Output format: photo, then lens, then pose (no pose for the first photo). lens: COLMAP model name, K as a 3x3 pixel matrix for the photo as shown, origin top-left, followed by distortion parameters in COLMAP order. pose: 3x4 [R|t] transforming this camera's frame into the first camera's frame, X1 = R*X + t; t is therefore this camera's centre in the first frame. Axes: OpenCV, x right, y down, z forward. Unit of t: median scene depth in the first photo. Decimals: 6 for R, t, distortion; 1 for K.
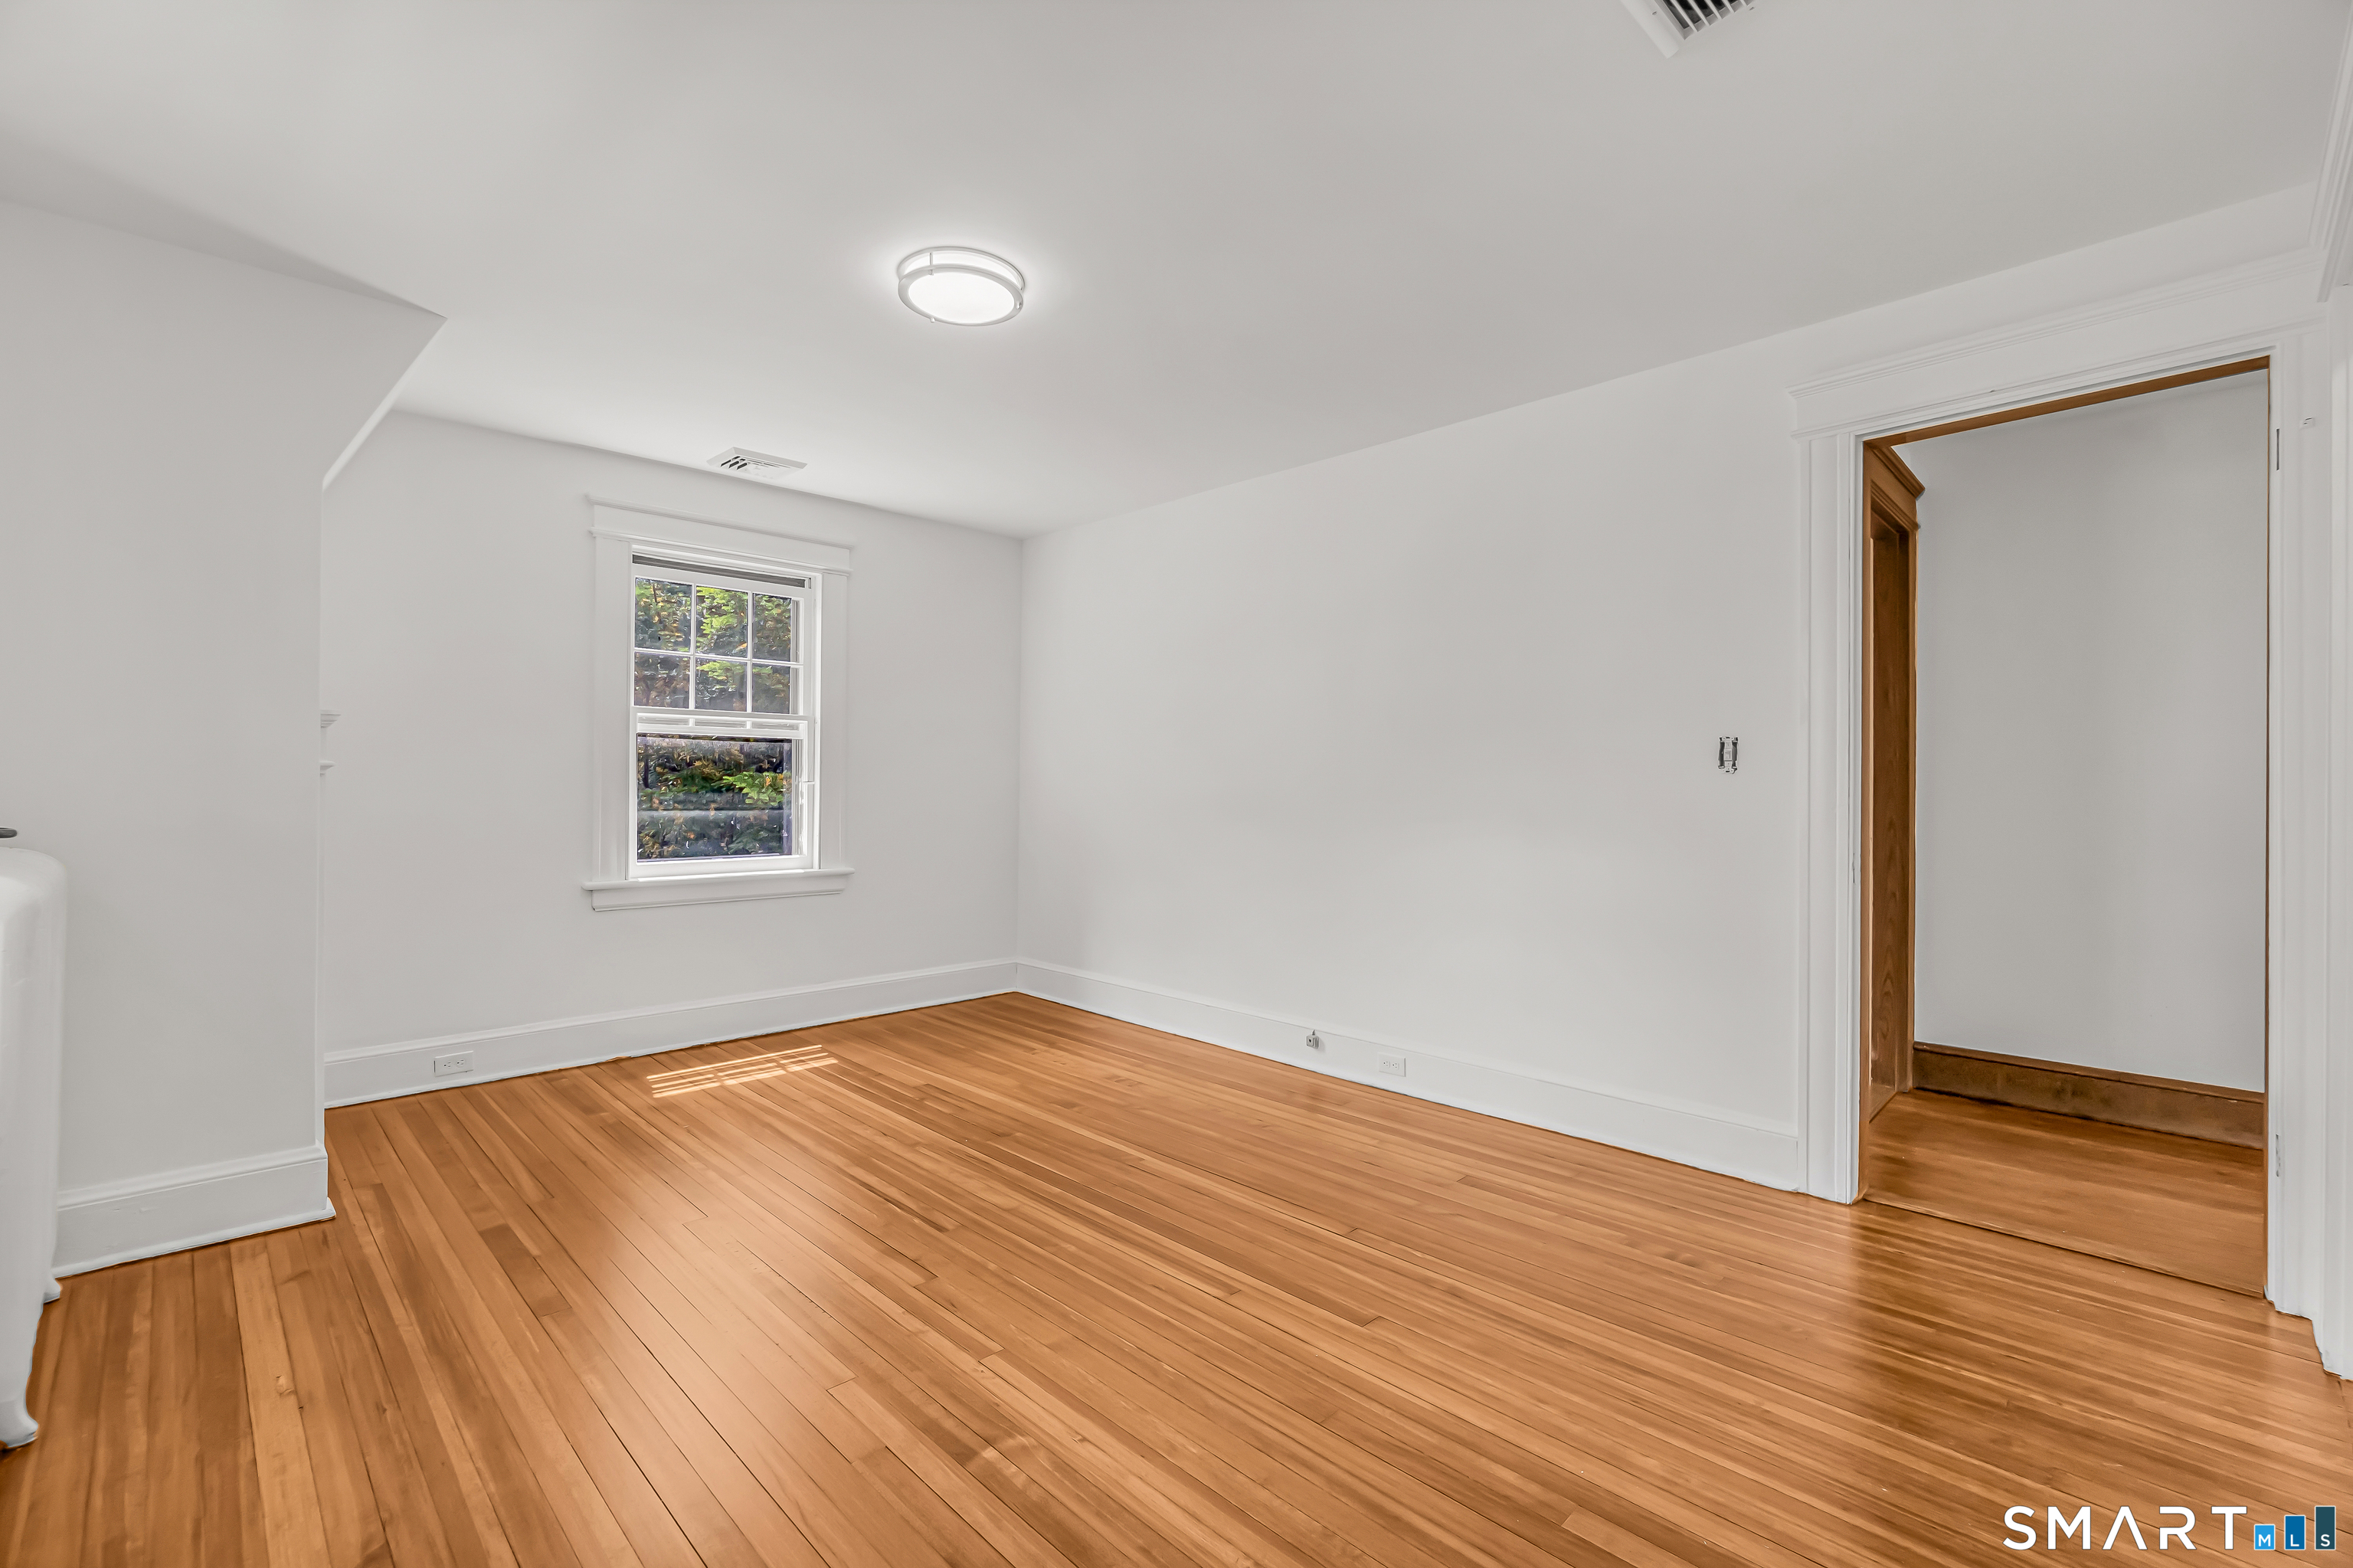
lens RADIAL K [[1023.7, 0, 1178.8], [0, 1023.7, 780.9], [0, 0, 1]] dist [-0.006673, 0.000496]
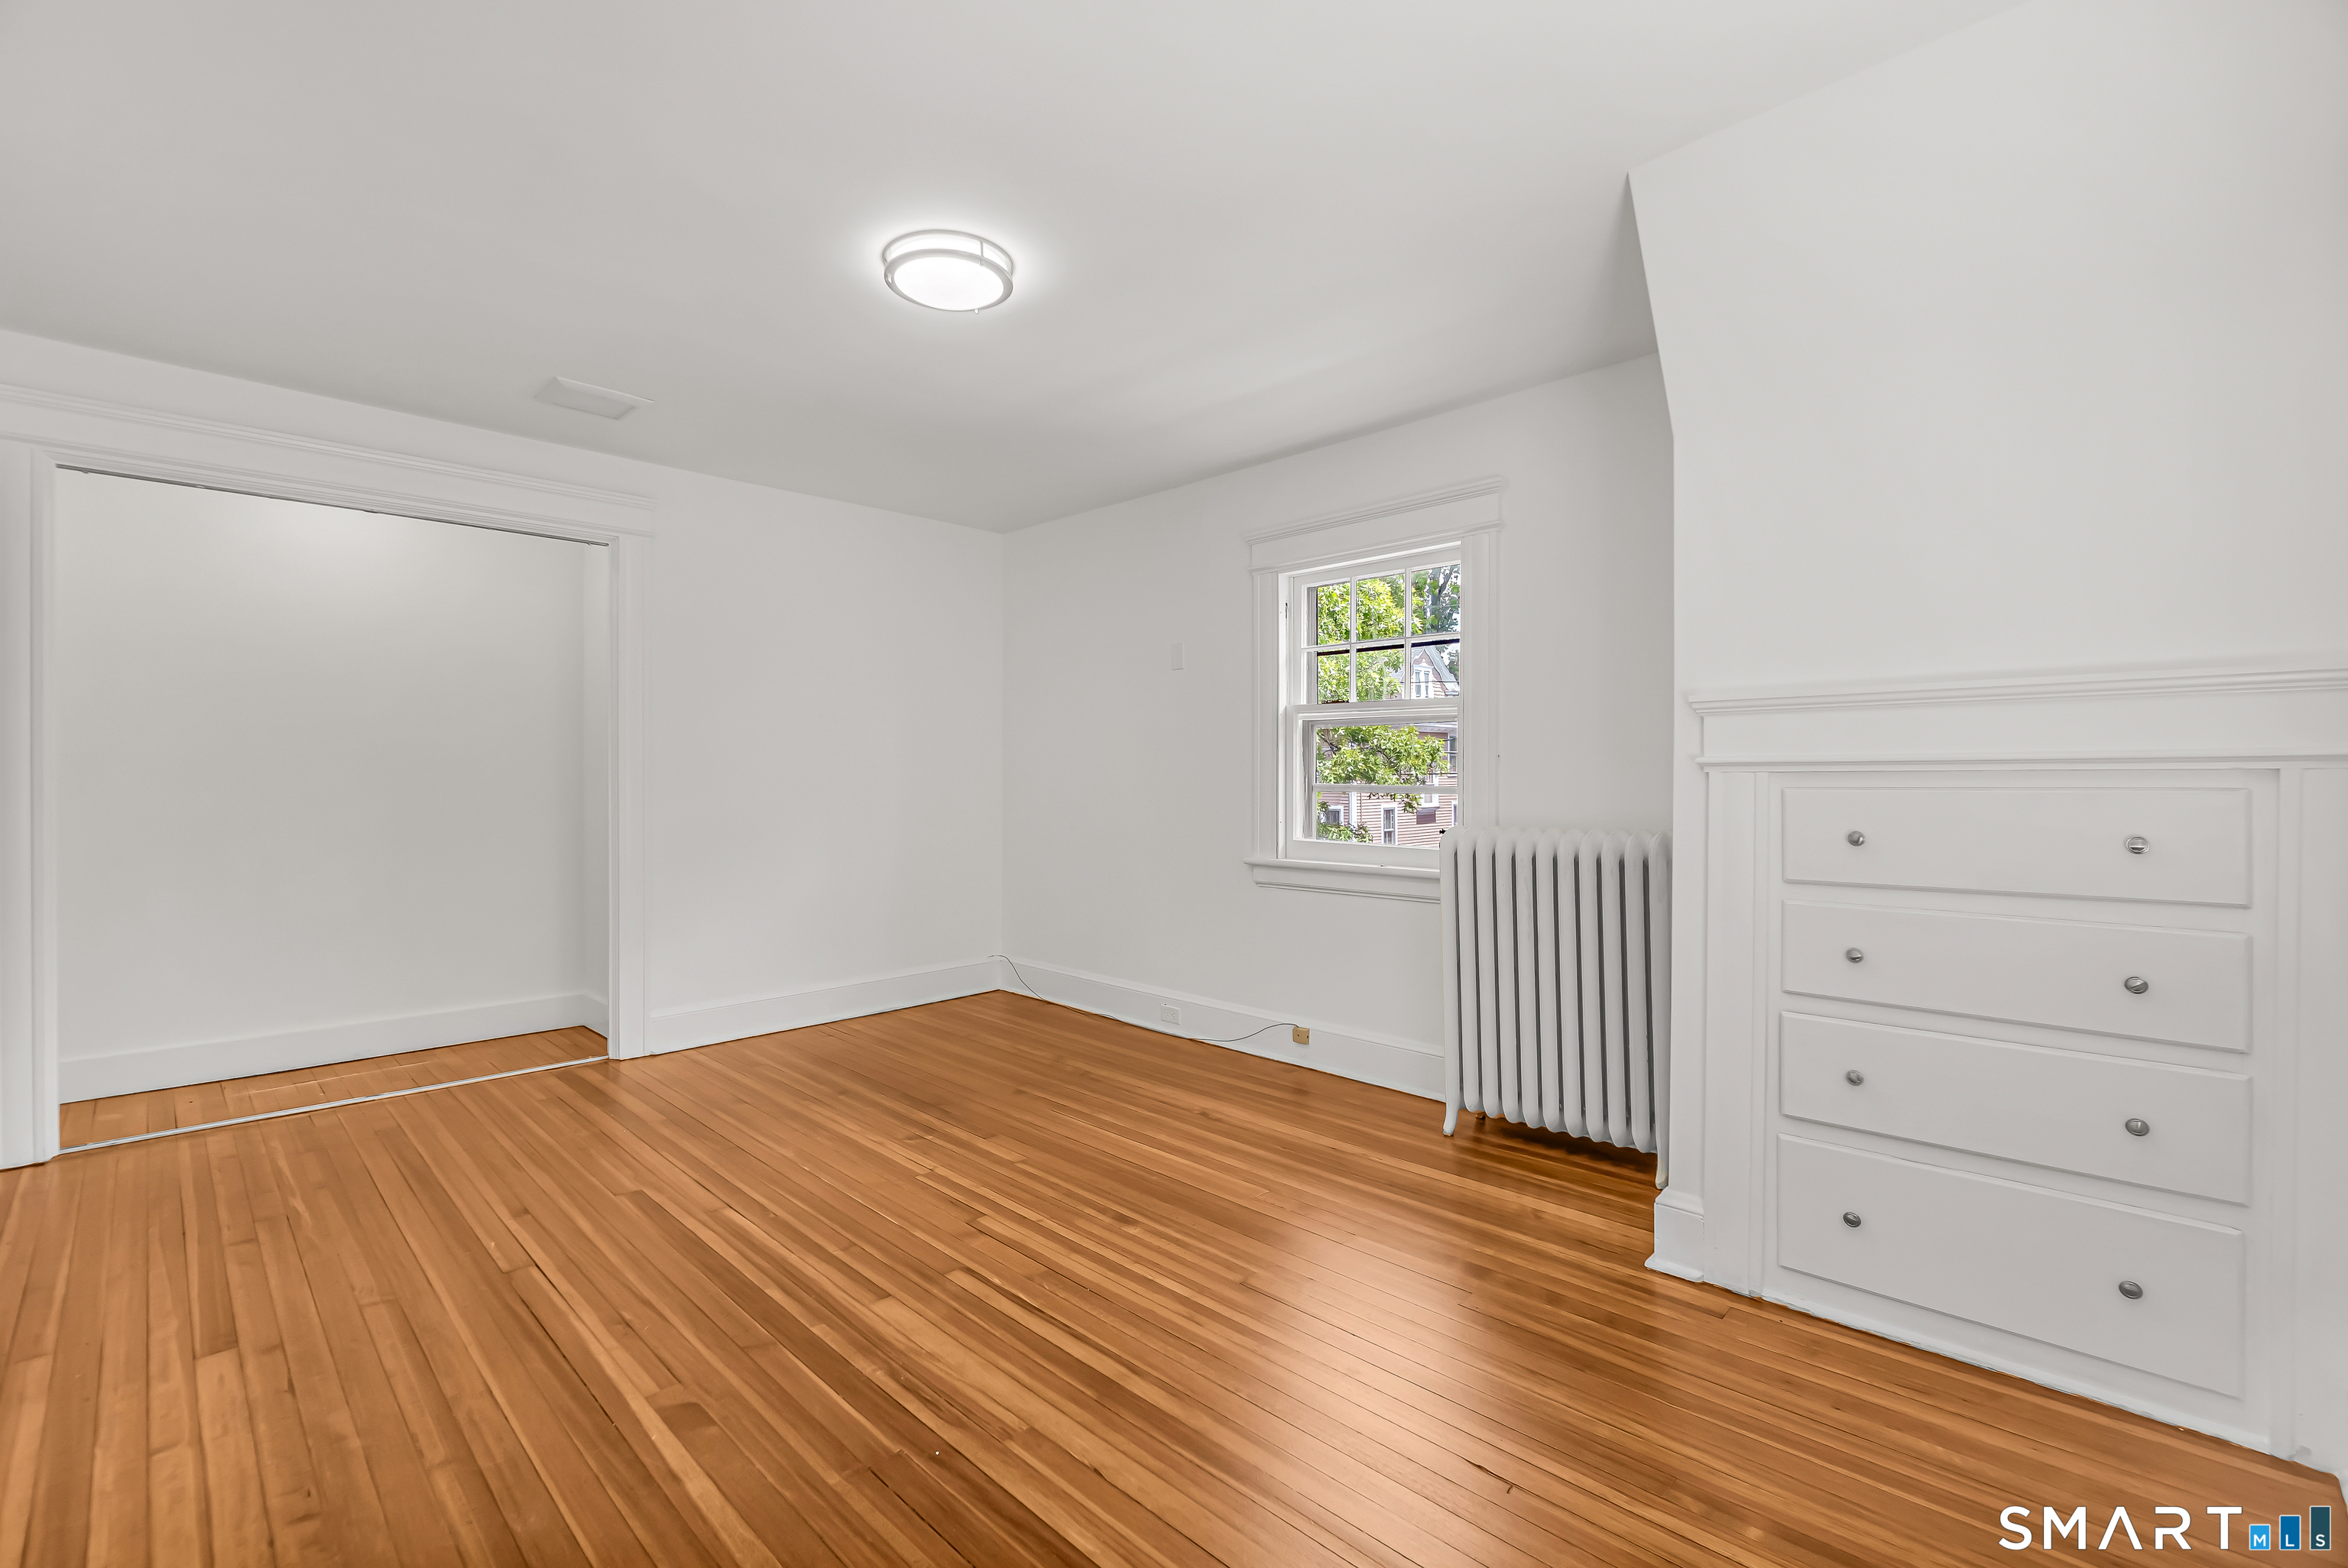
lens RADIAL K [[1011.4, 0, 1171.7], [0, 1011.4, 777.4], [0, 0, 1]] dist [-0.000178, -0.000060]
pose [[-0.999869, -0.005241, -0.015322, -0.453365], [-0.005274, 0.999984, 0.002154, -0.005553], [0.015310, 0.002235, -0.999880, 2.168230]]
